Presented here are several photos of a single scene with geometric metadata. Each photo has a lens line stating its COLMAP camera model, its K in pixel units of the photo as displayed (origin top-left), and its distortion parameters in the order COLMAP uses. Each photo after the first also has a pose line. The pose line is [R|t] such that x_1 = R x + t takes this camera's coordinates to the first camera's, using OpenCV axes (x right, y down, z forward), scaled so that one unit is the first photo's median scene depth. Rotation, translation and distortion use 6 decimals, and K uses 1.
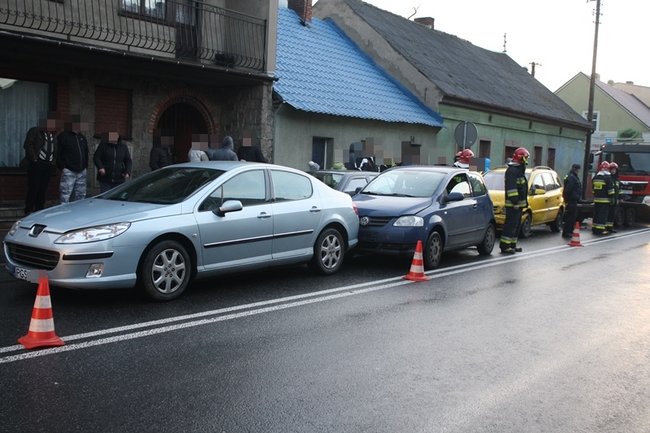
lens RADIAL K [[695.7, 0, 325.0], [0, 695.7, 216.5], [0, 0, 1]] dist [-0.108691, 0.003376]
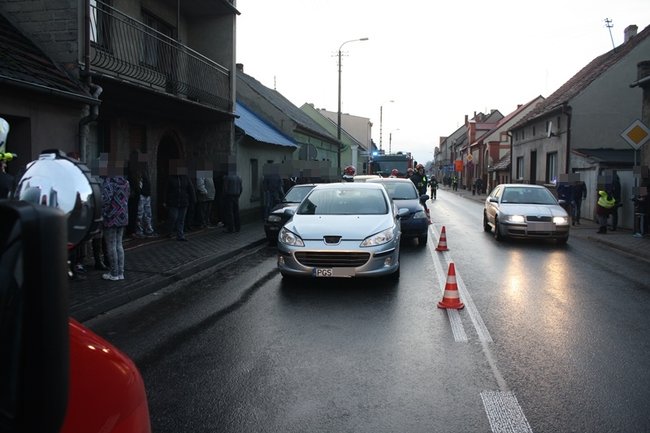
lens RADIAL K [[543.4, 0, 325.0], [0, 543.4, 216.5], [0, 0, 1]] dist [-0.100098, 0.002898]
pose [[0.864991, -0.079847, 0.495394, -0.375757], [0.072545, 0.996786, 0.033990, -0.025644], [-0.496516, 0.006537, 0.868003, 0.016091]]
